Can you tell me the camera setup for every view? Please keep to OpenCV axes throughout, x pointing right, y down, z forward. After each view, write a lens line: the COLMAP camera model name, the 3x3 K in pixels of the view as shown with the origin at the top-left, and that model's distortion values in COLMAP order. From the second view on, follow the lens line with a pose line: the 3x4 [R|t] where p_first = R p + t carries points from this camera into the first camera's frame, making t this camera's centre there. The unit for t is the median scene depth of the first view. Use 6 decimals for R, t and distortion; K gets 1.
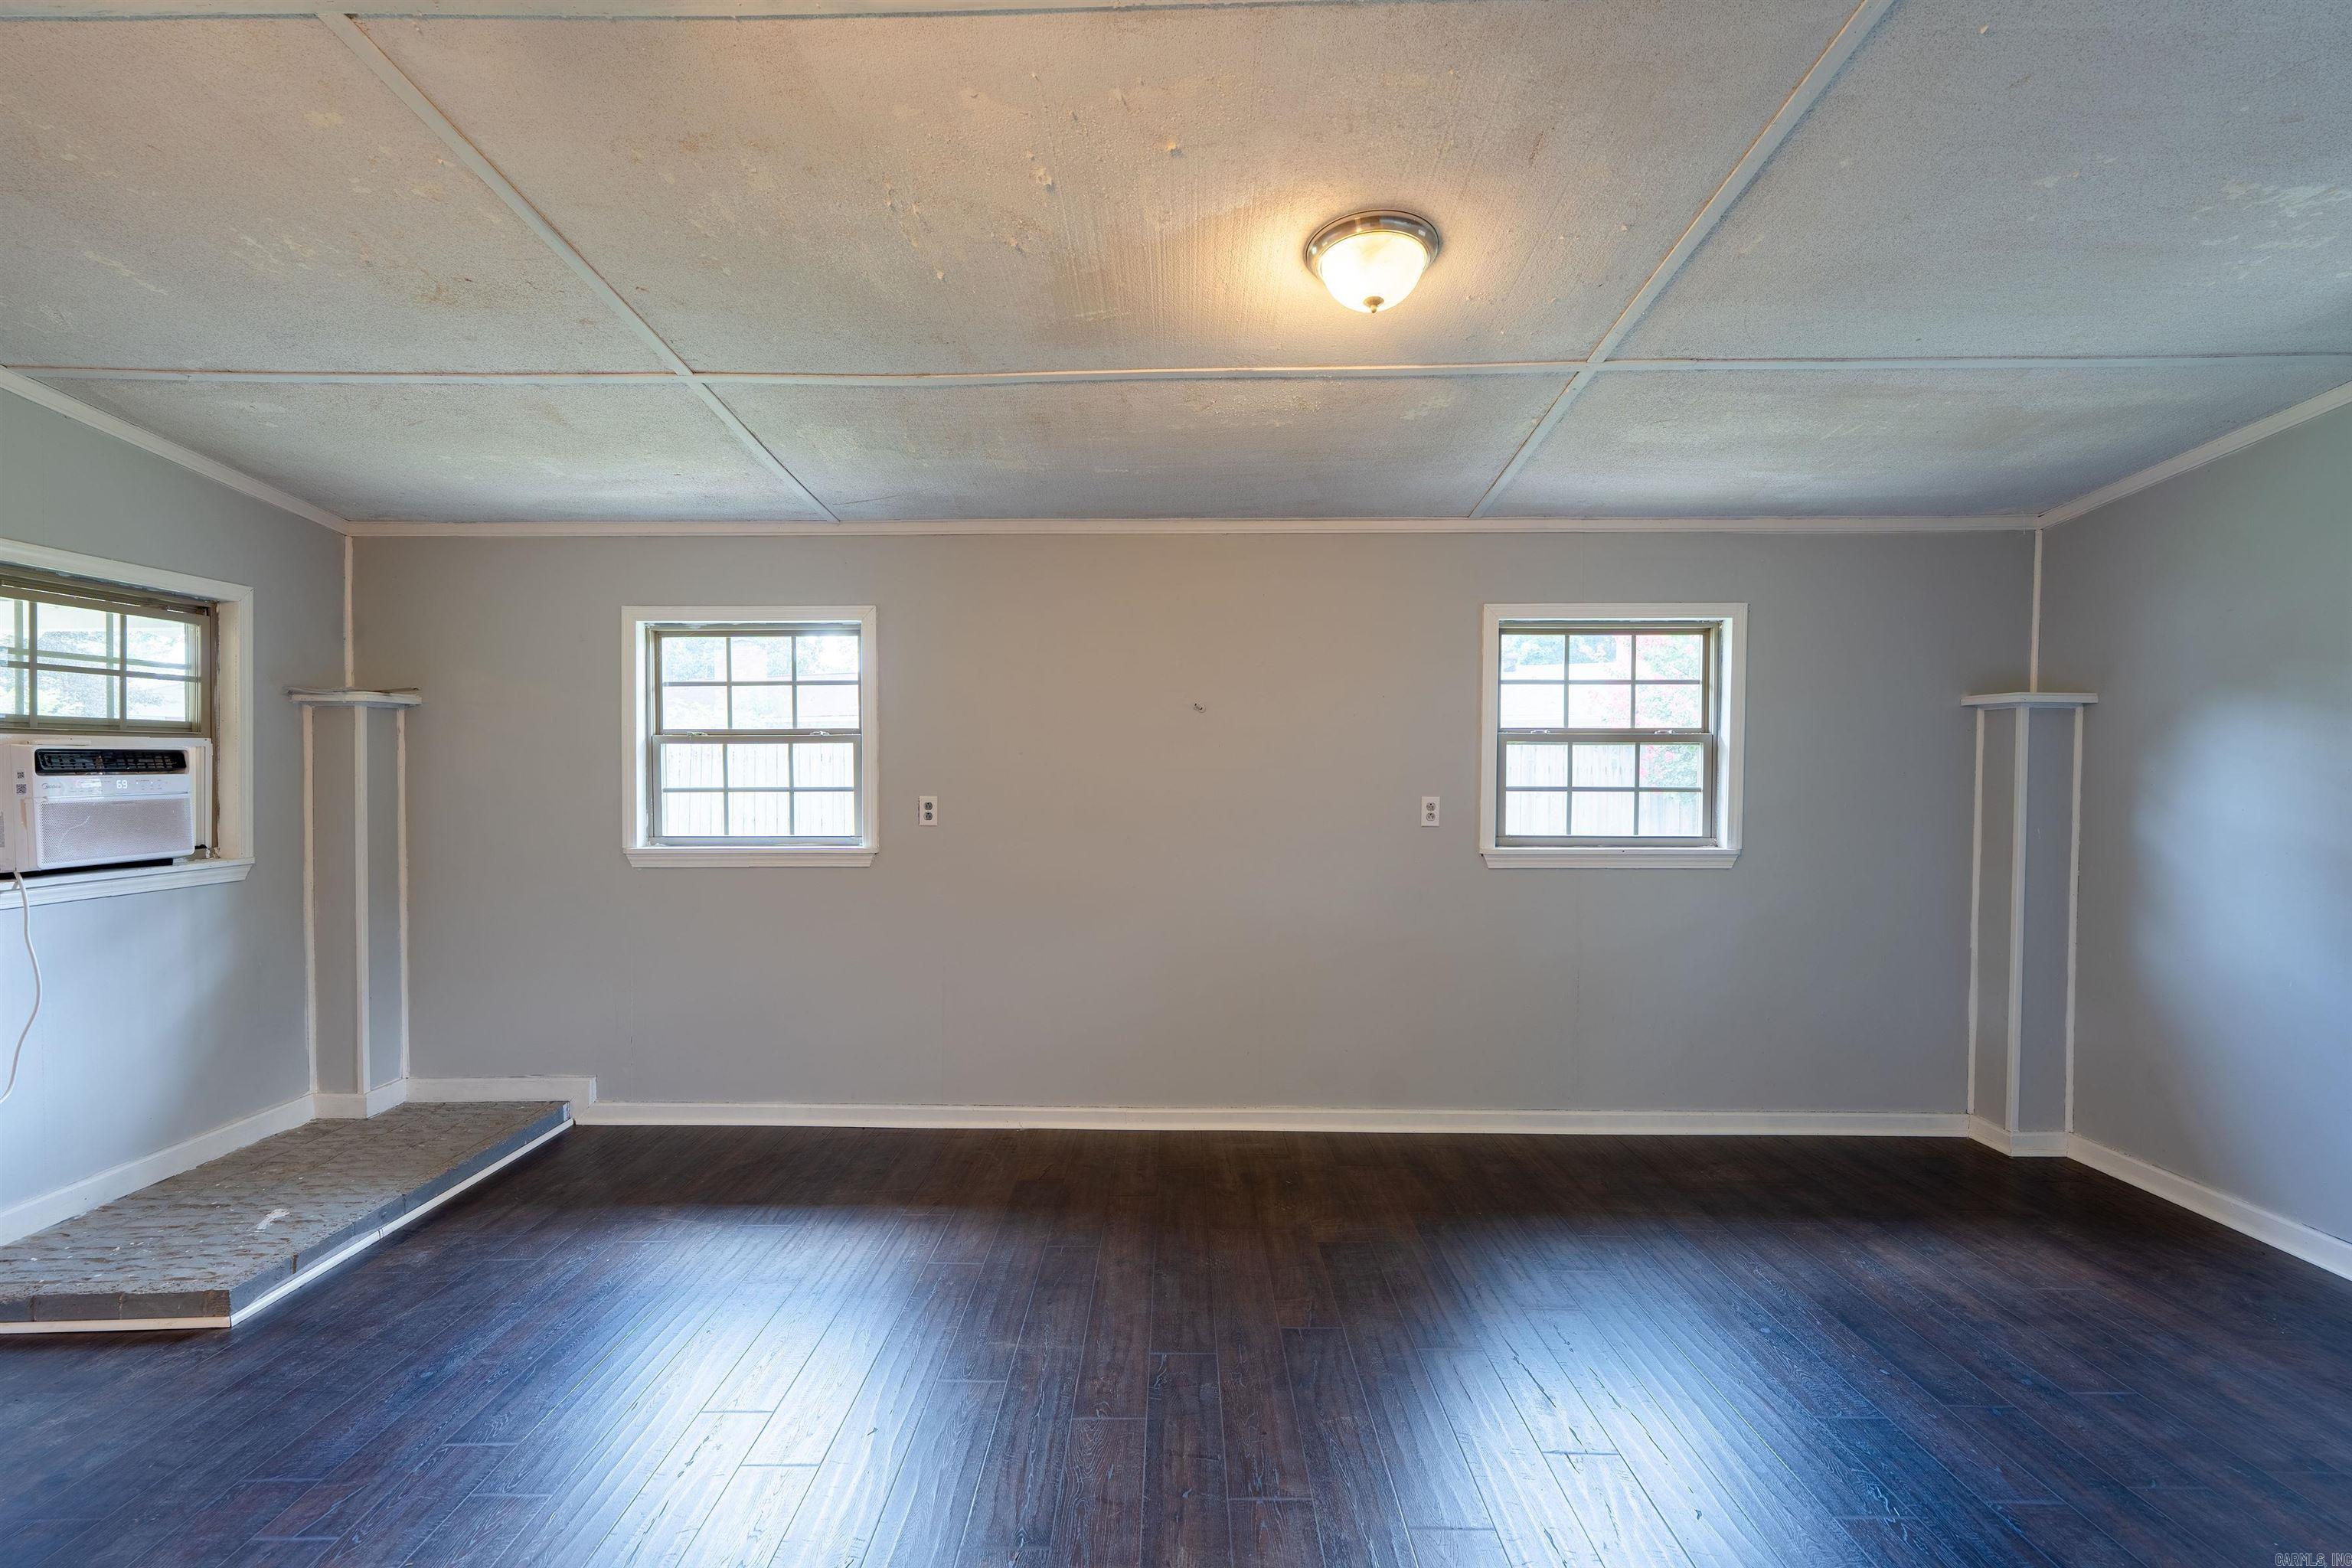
lens RADIAL K [[1052.9, 0, 1171.9], [0, 1052.9, 781.1], [0, 0, 1]] dist [-0.006181, 0.001780]
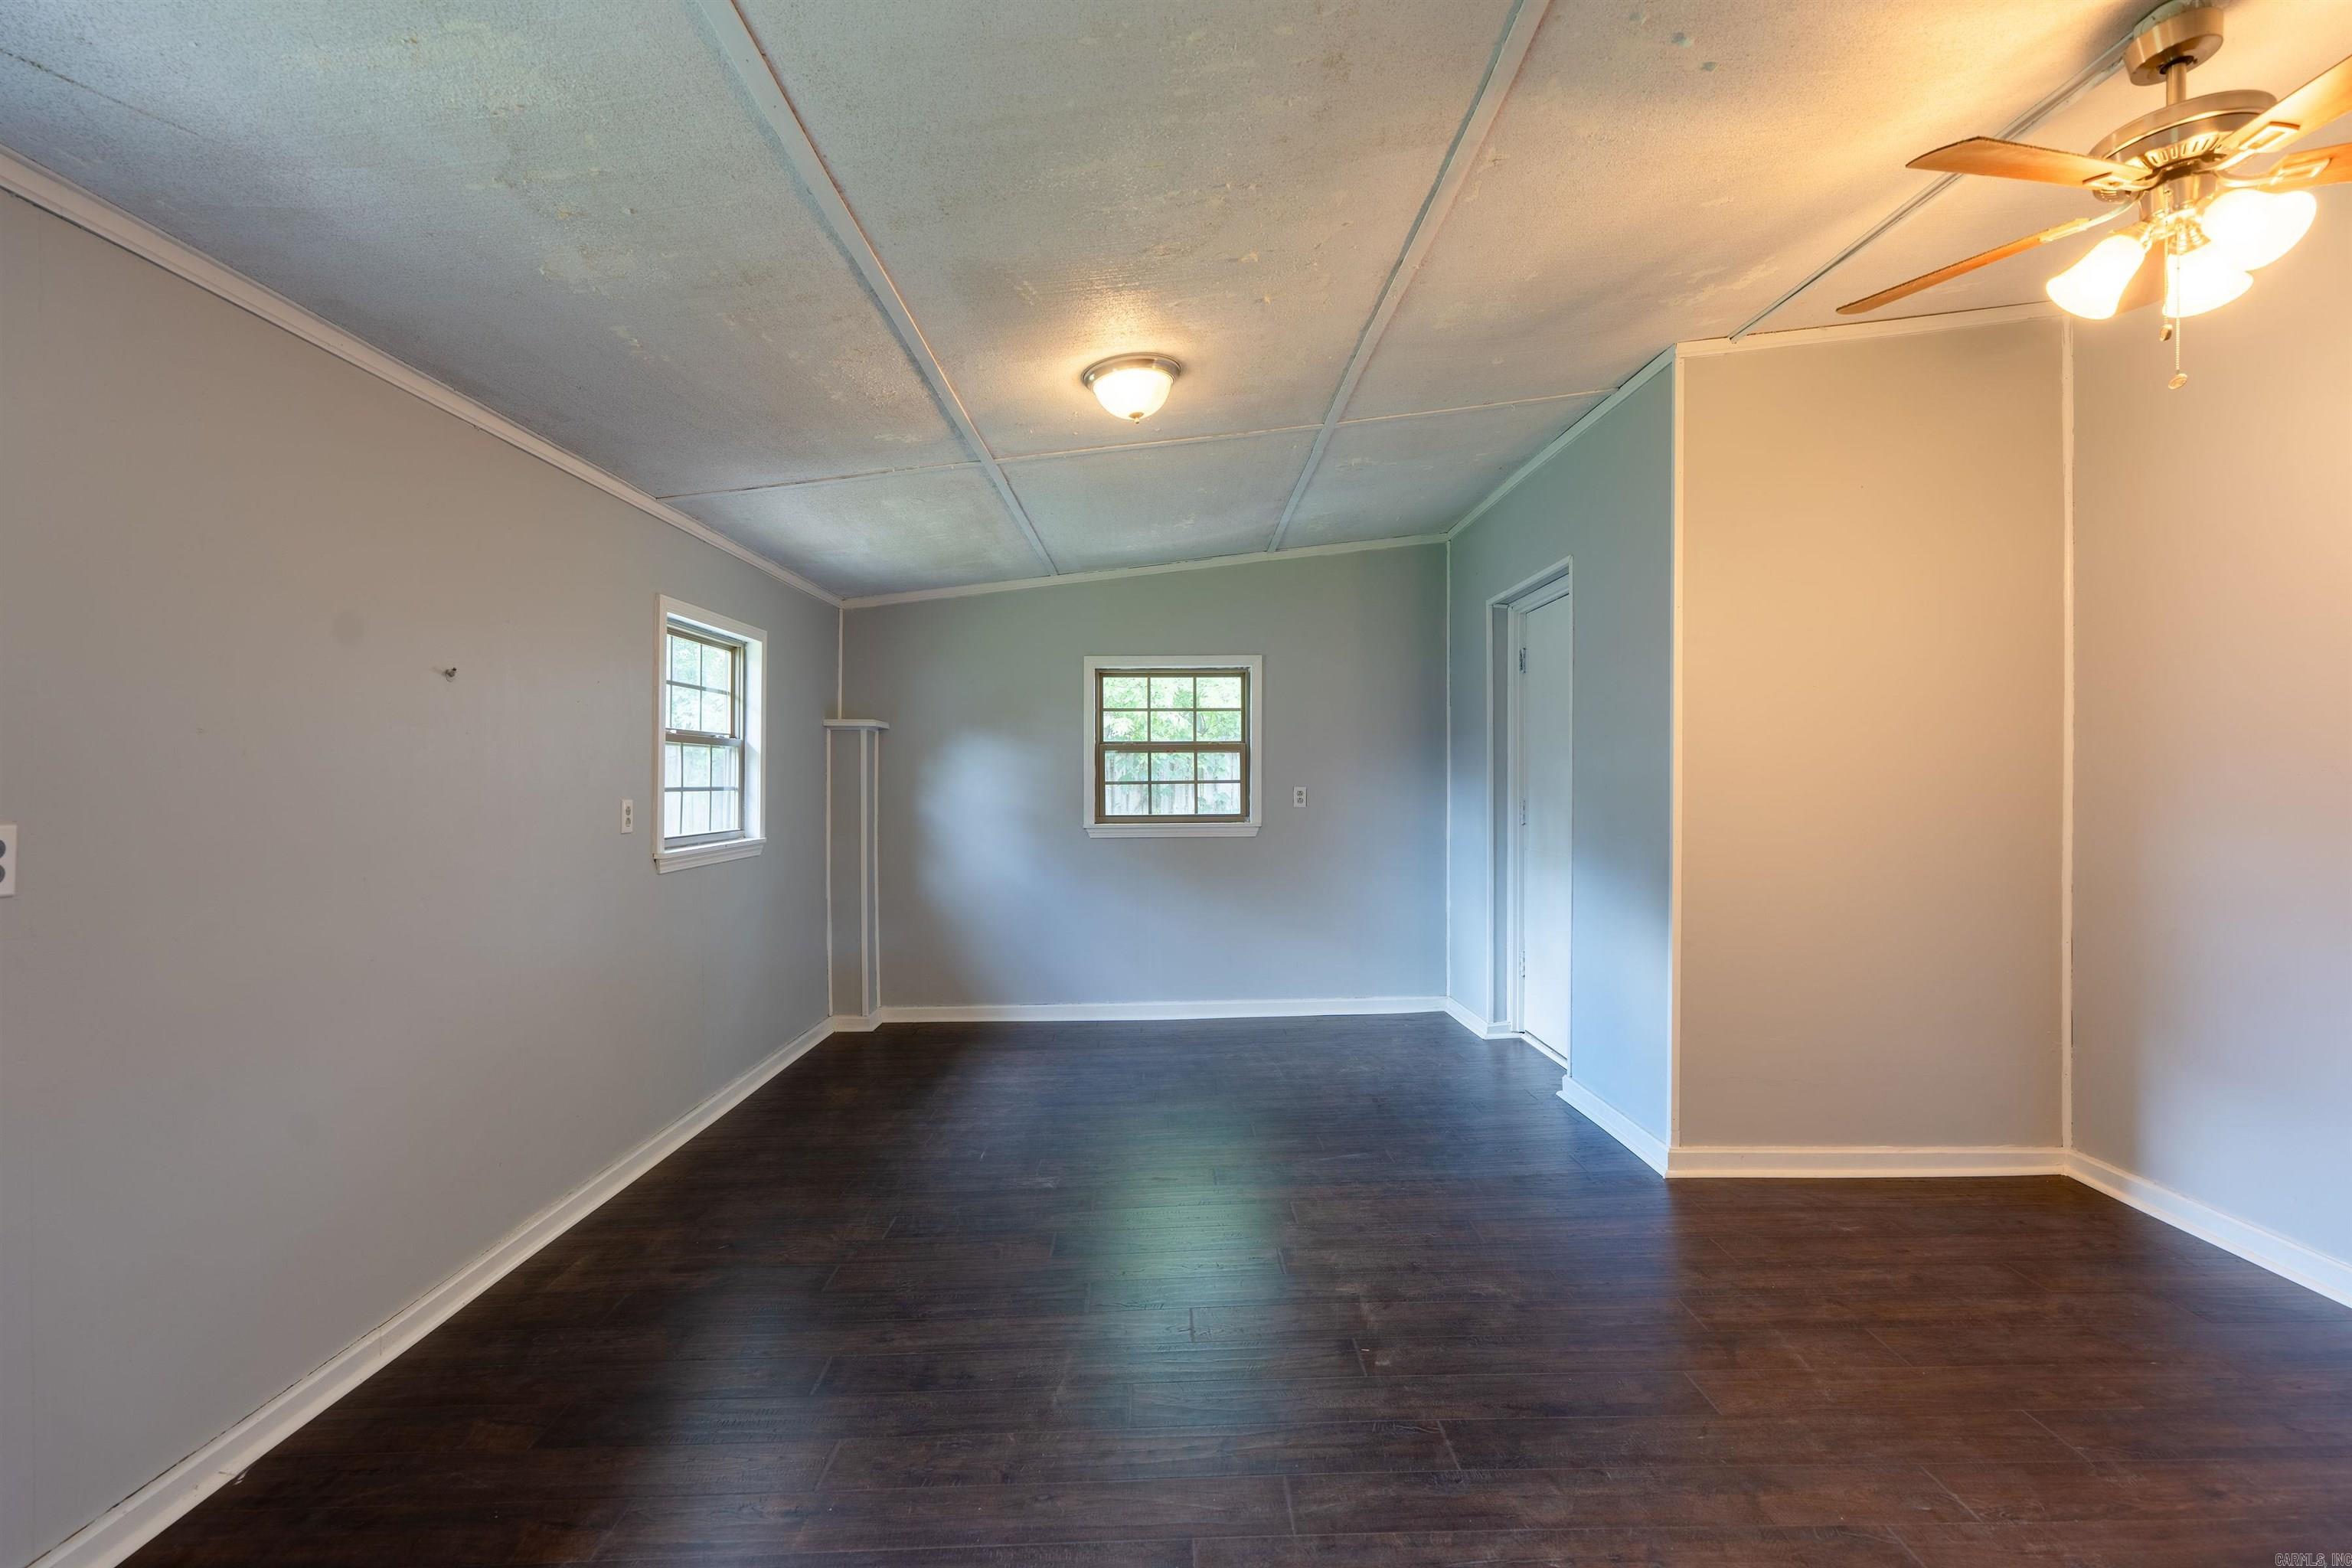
lens RADIAL K [[1052.9, 0, 1171.9], [0, 1052.9, 781.1], [0, 0, 1]] dist [-0.006181, 0.001780]
pose [[-0.019835, -0.004688, 0.999792, -0.733625], [0.012665, 0.999908, 0.004940, 0.000955], [-0.999723, 0.012761, -0.019773, 0.630147]]
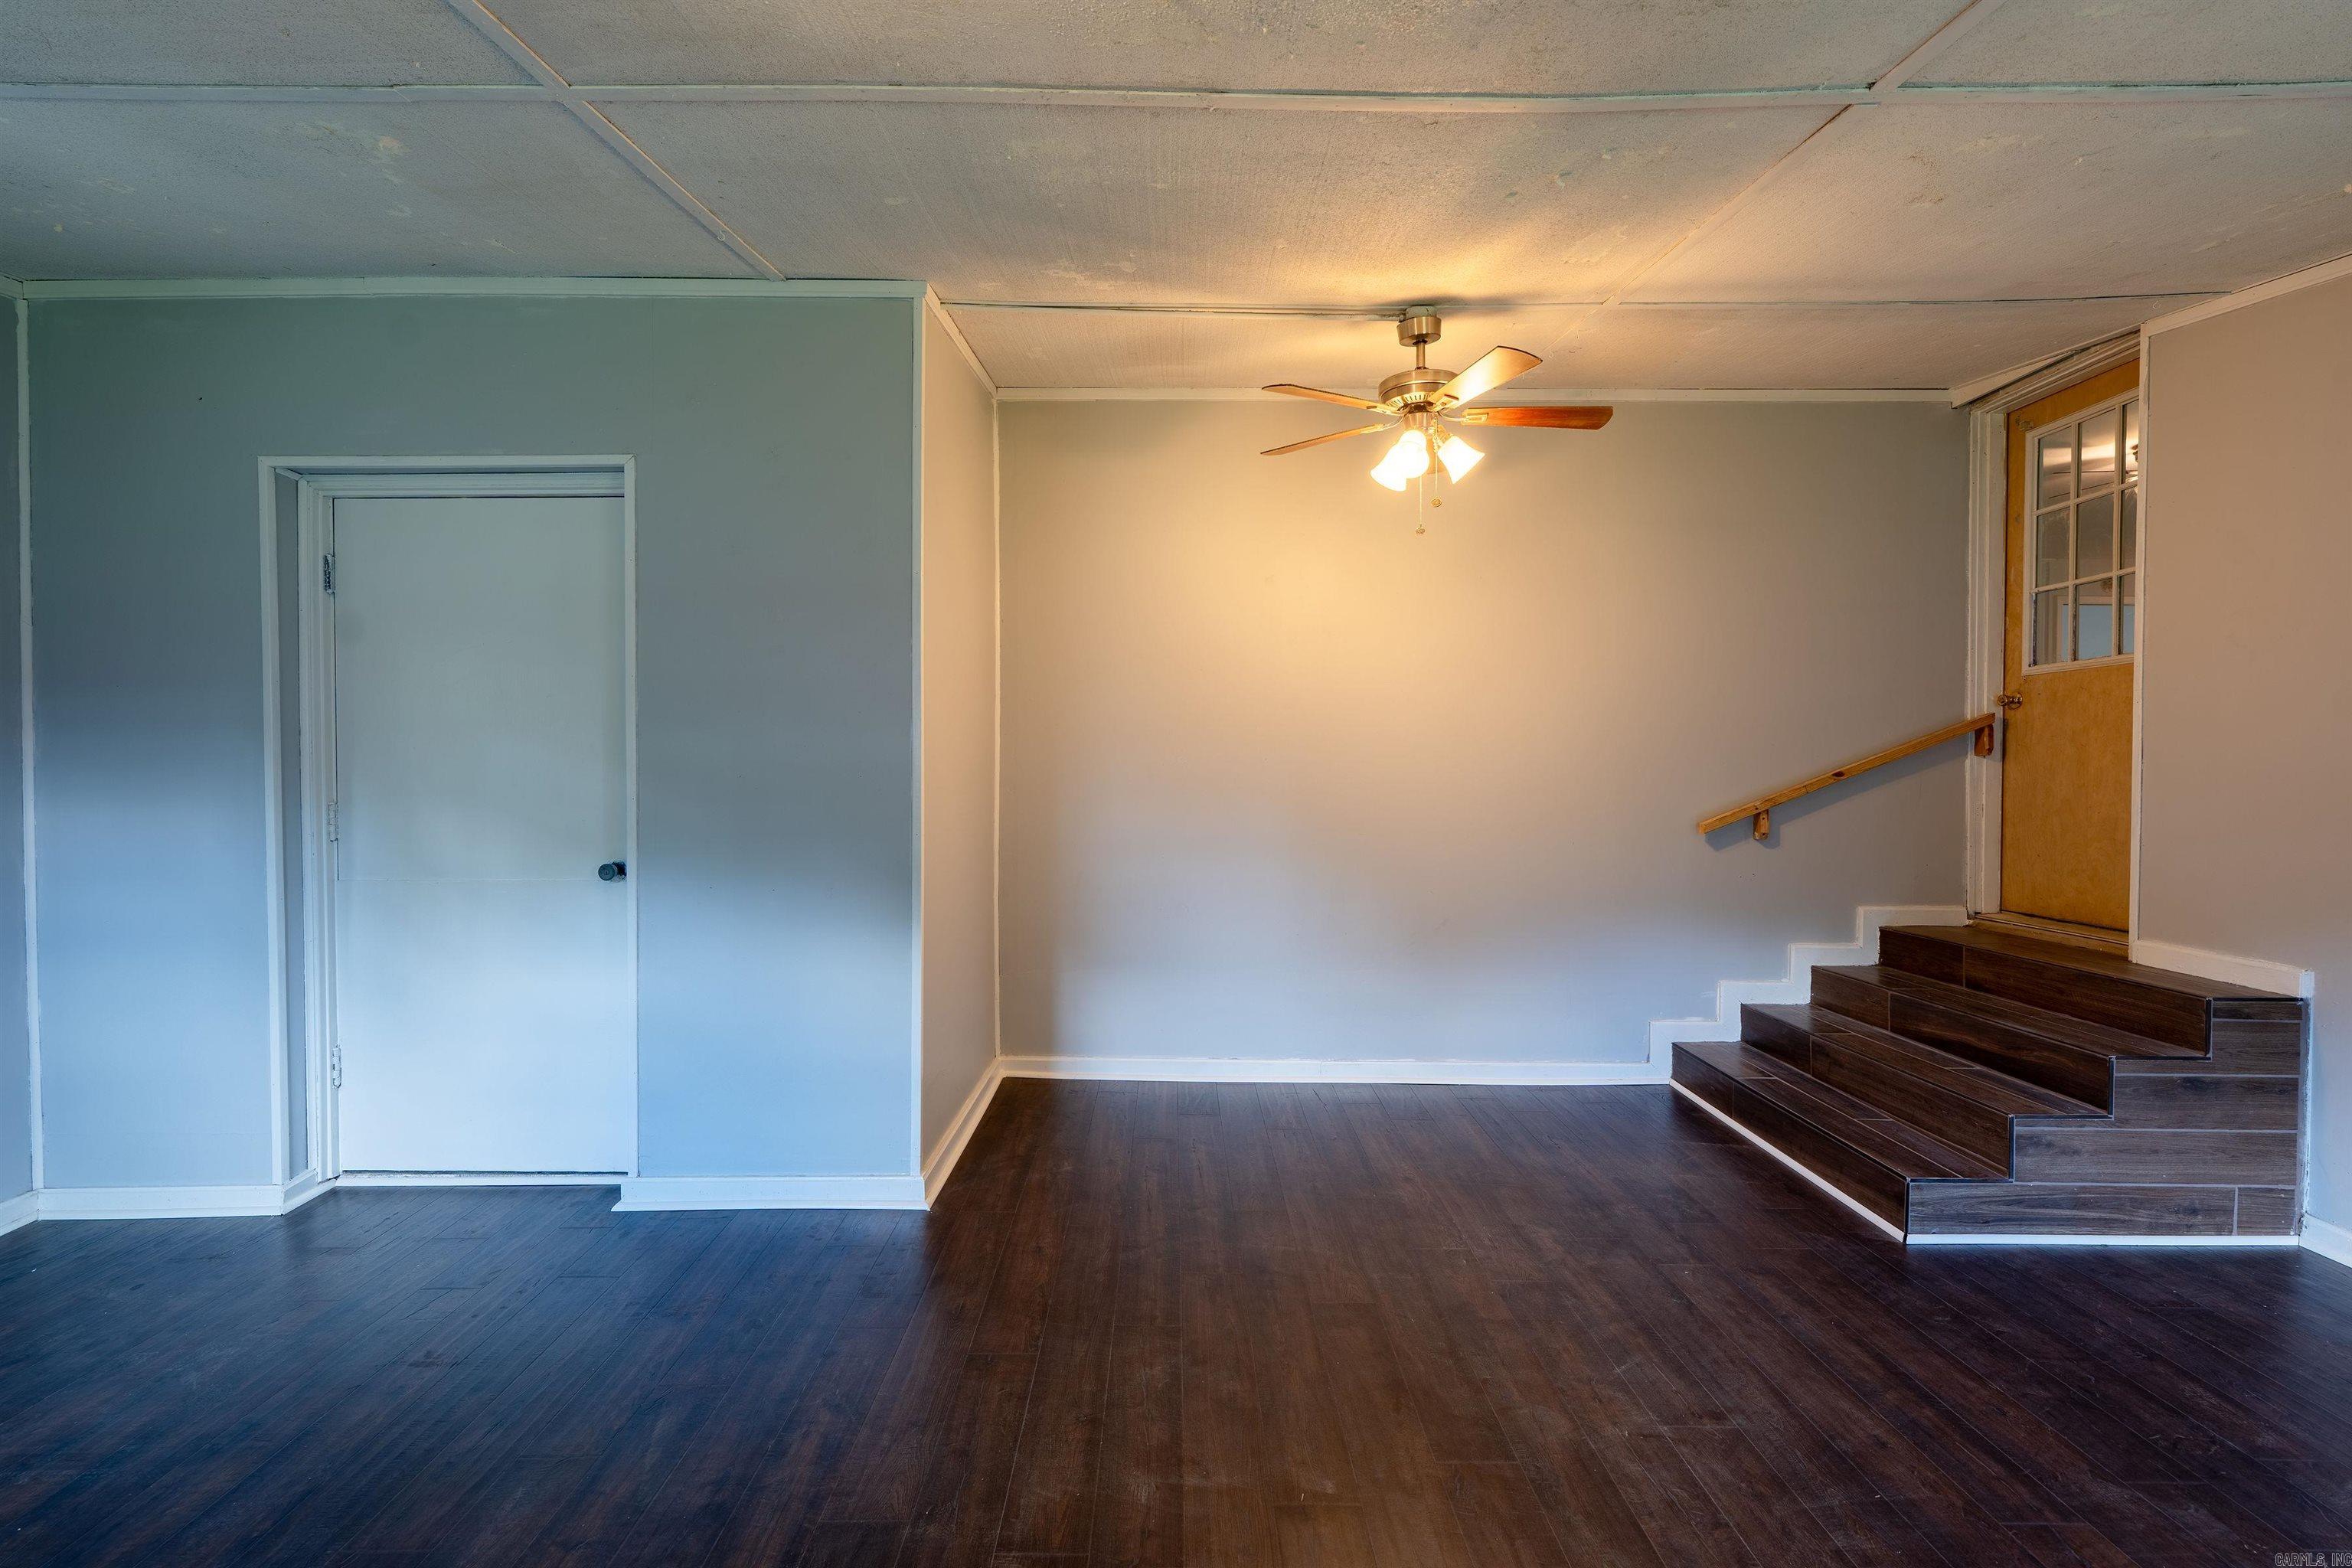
lens RADIAL K [[1052.9, 0, 1171.9], [0, 1052.9, 781.1], [0, 0, 1]] dist [-0.006181, 0.001780]
pose [[-0.999998, -0.001480, -0.001384, -0.006540], [-0.001514, 0.999689, 0.024910, 0.000095], [0.001347, 0.024912, -0.999689, 1.008361]]
